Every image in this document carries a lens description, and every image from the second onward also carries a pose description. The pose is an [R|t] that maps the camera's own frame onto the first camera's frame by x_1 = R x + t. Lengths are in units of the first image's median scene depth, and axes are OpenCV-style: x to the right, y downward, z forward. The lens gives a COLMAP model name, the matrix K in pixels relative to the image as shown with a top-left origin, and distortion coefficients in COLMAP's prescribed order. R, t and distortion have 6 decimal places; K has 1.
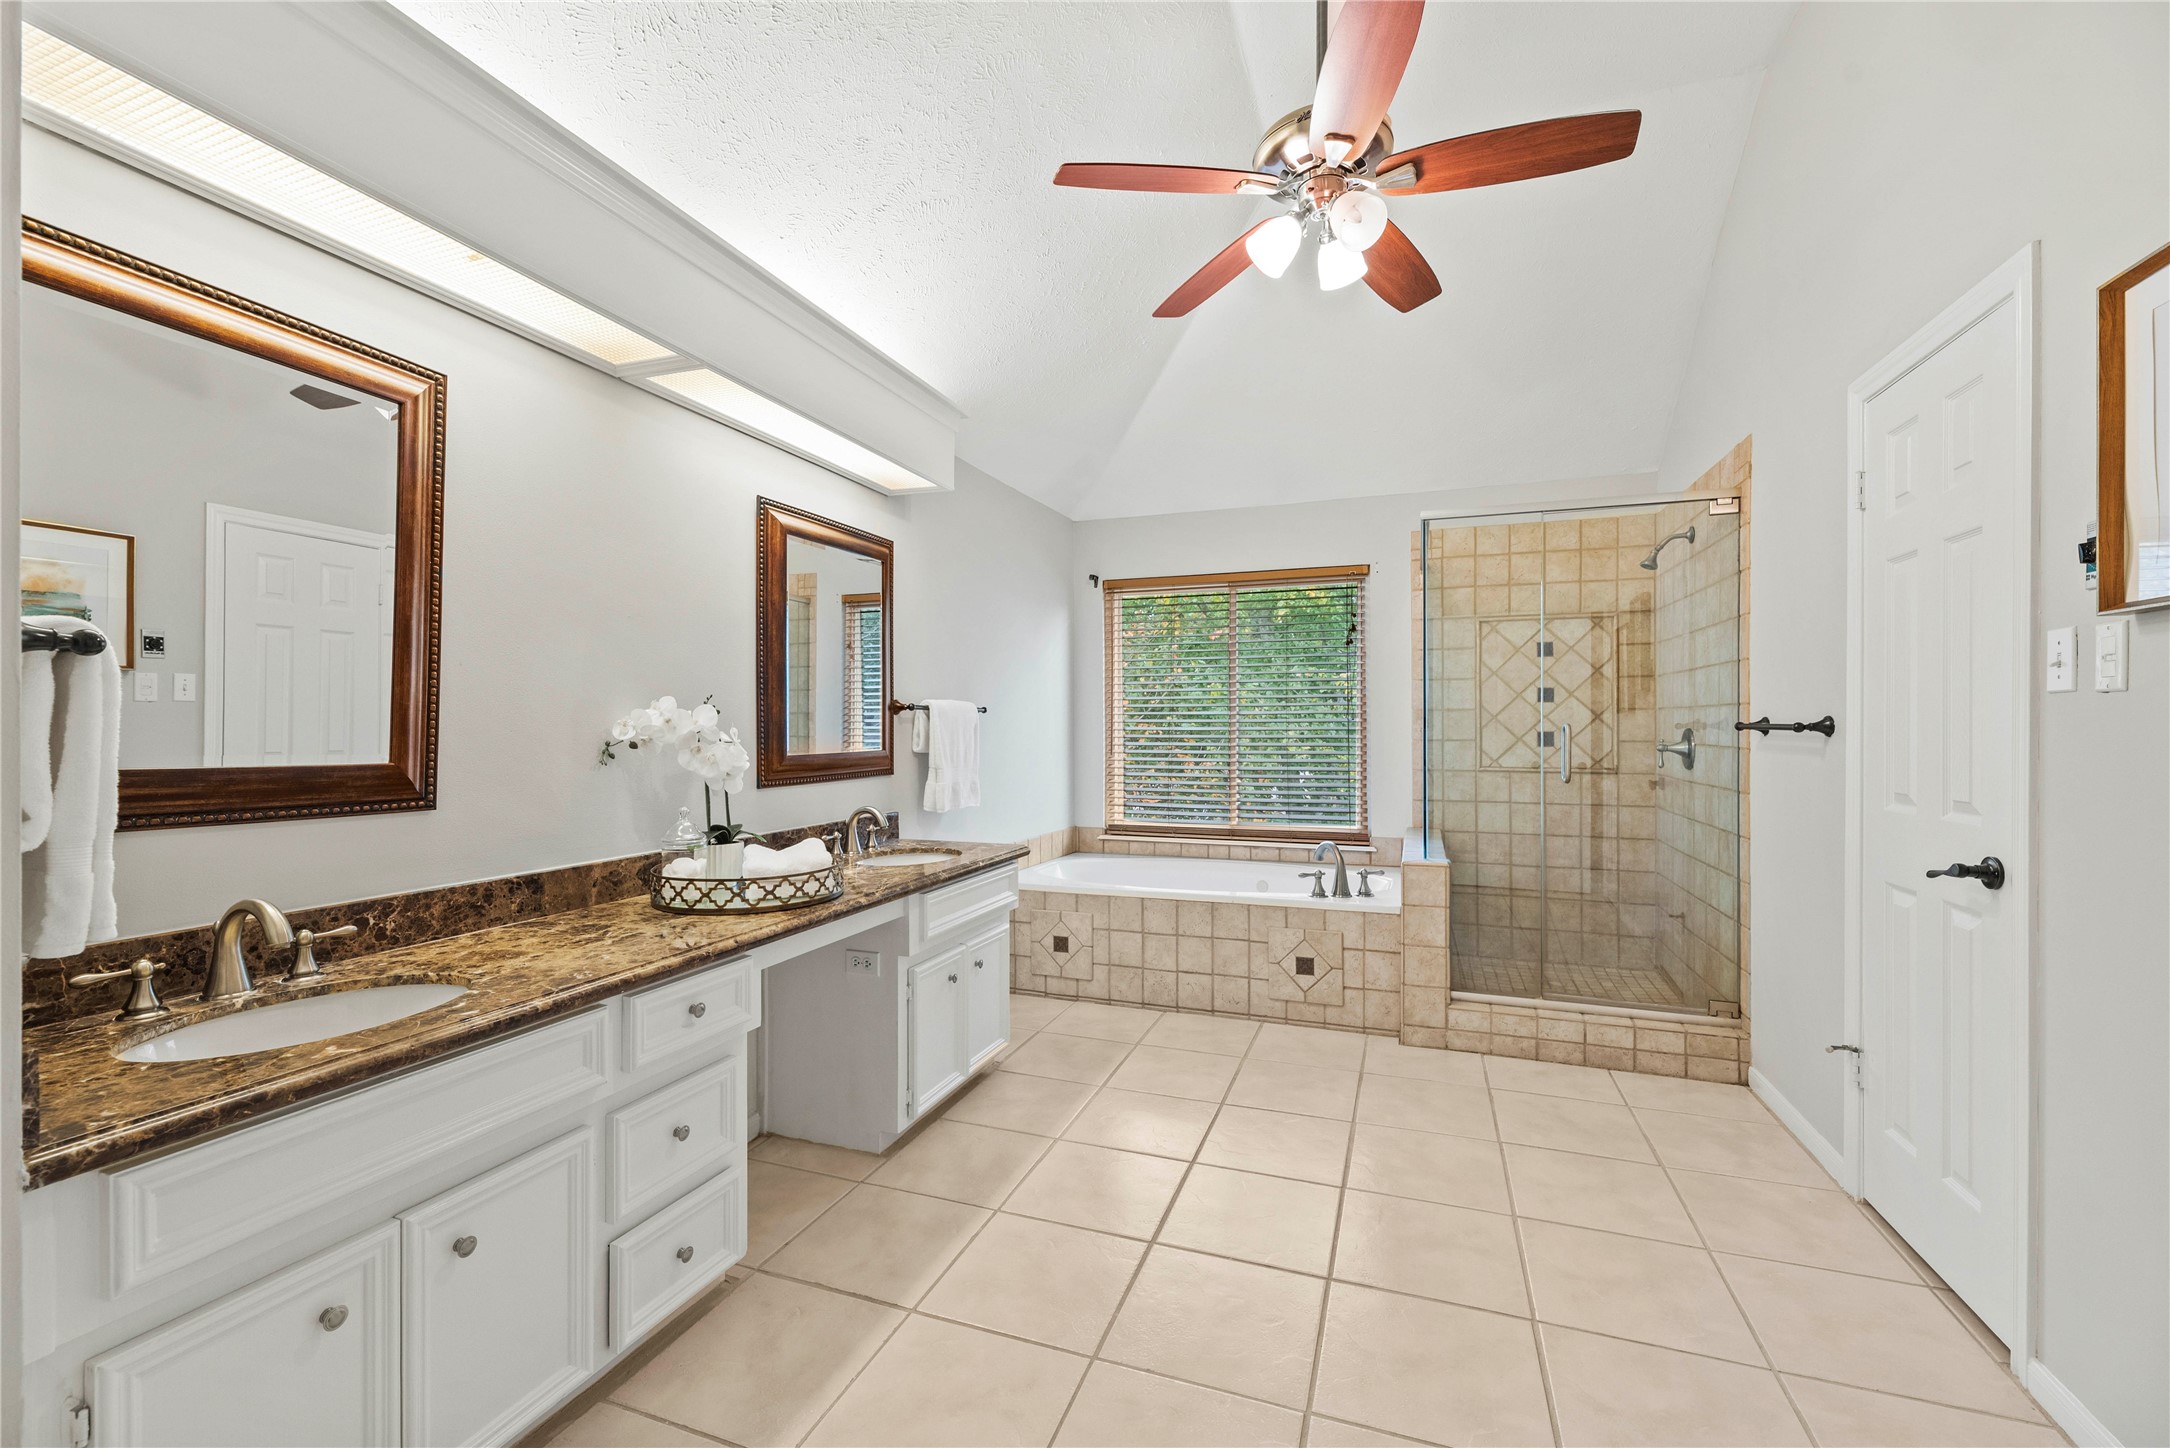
lens RADIAL K [[880.5, 0, 1089.0], [0, 880.5, 720.2], [0, 0, 1]] dist [-0.000441, -0.000558]
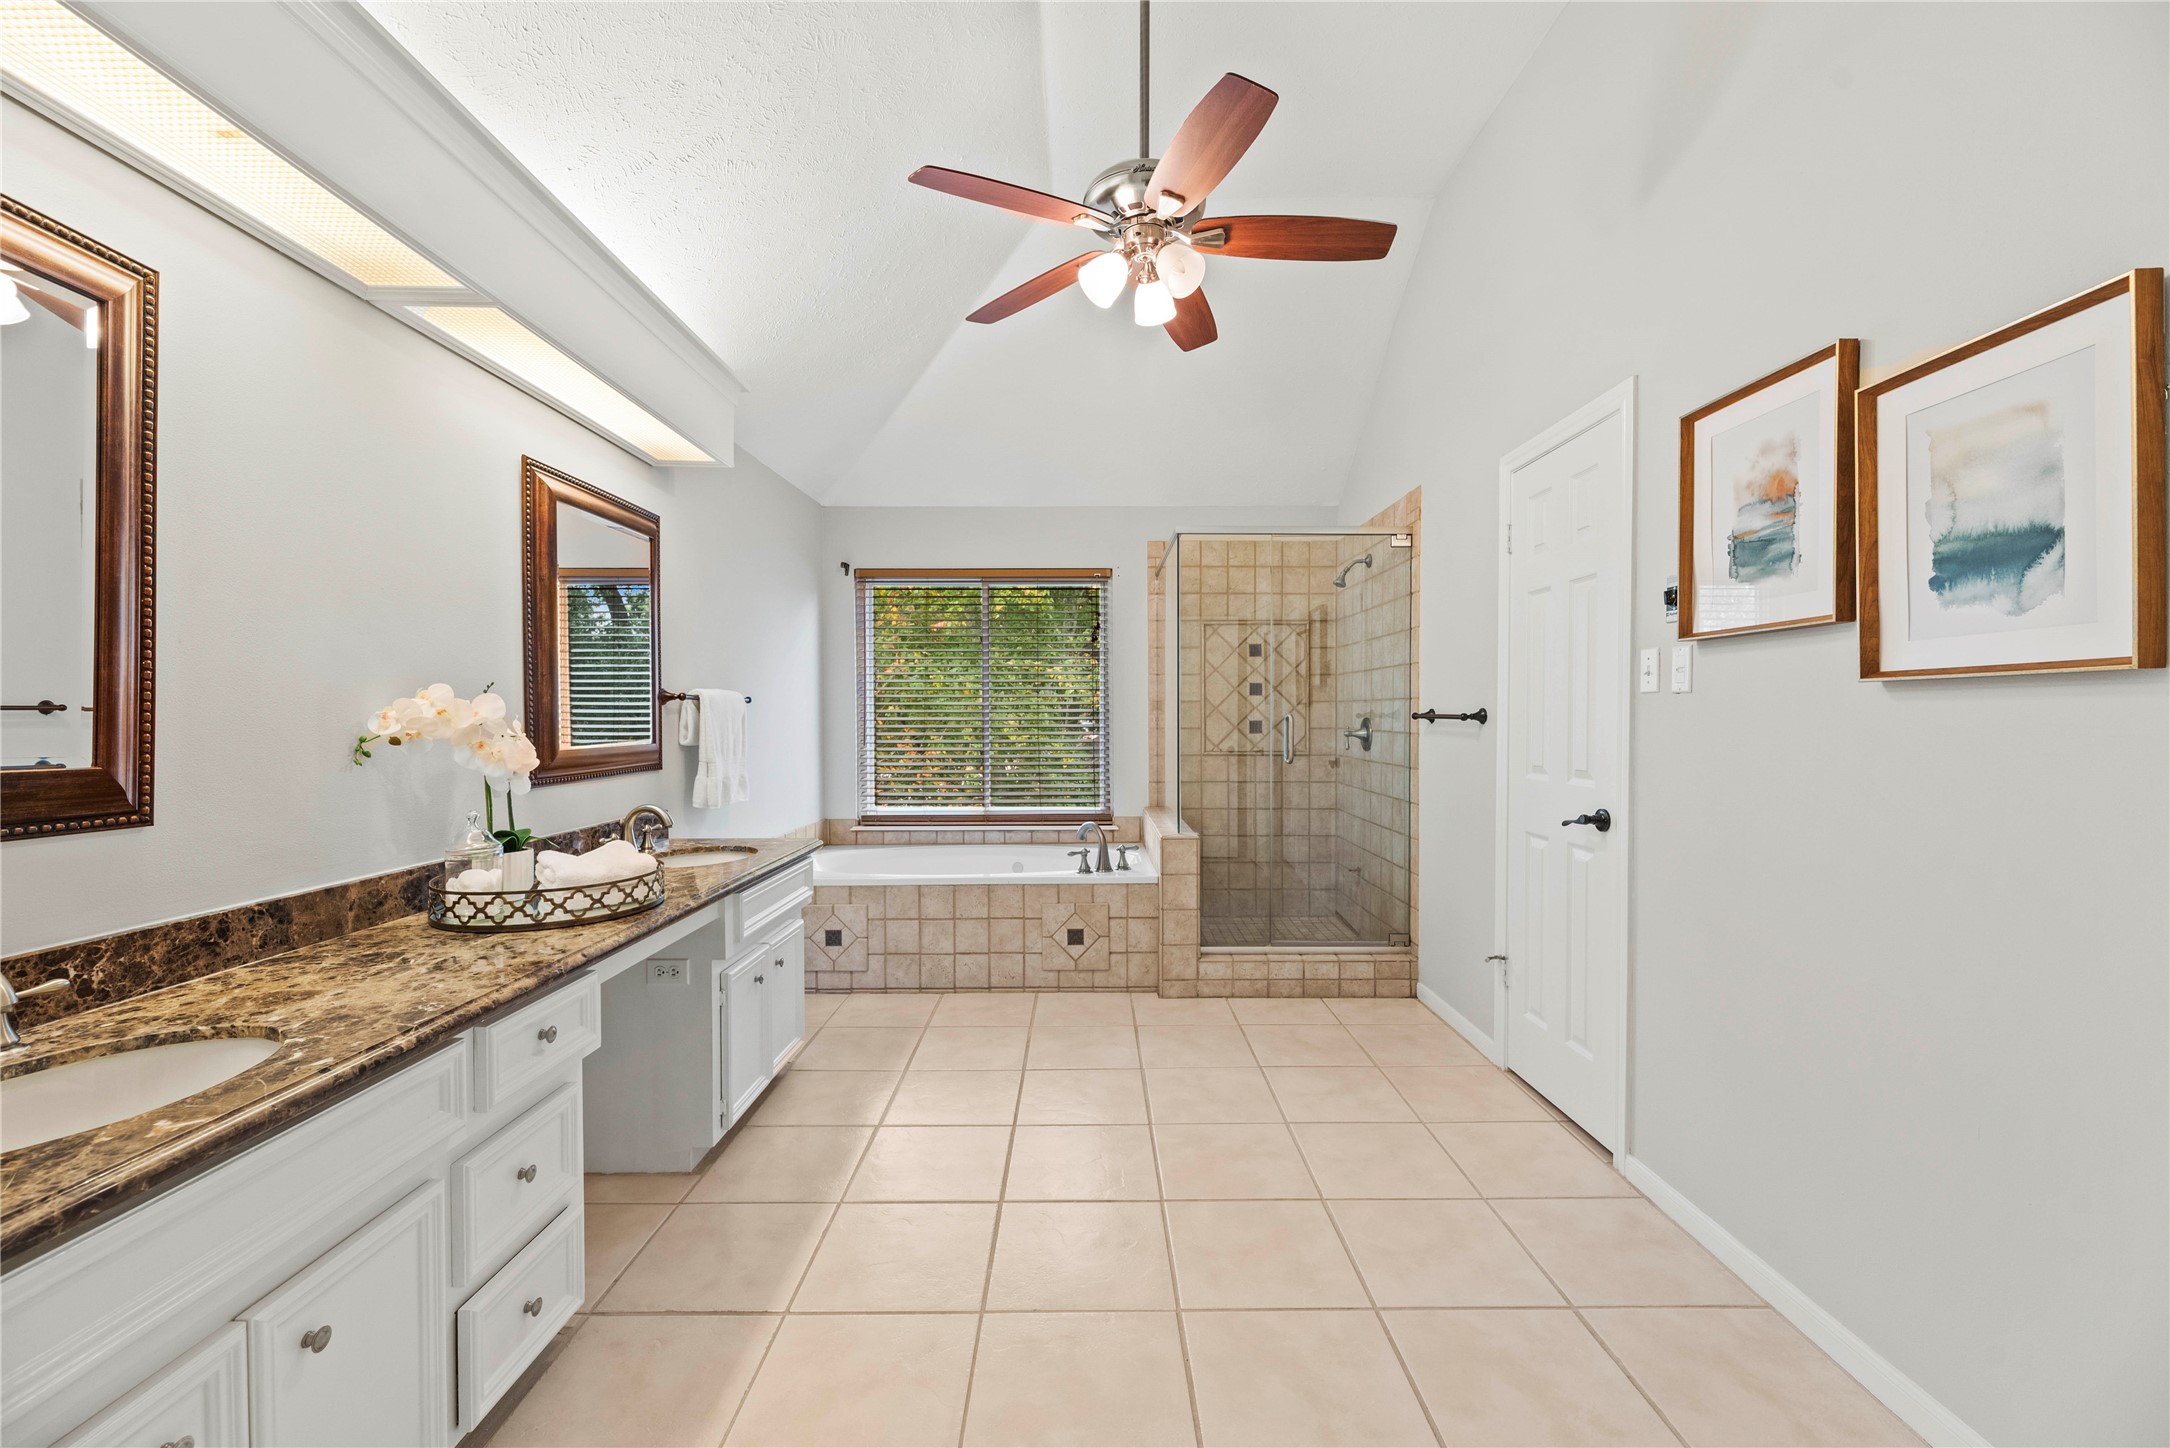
lens RADIAL K [[880.5, 0, 1062.8], [0, 880.5, 722.2], [0, 0, 1]] dist [-0.000441, -0.000558]
pose [[0.937824, -0.004103, 0.347087, -0.215217], [-0.000831, 0.999901, 0.014065, -0.002117], [-0.347111, -0.013479, 0.937727, -0.016815]]
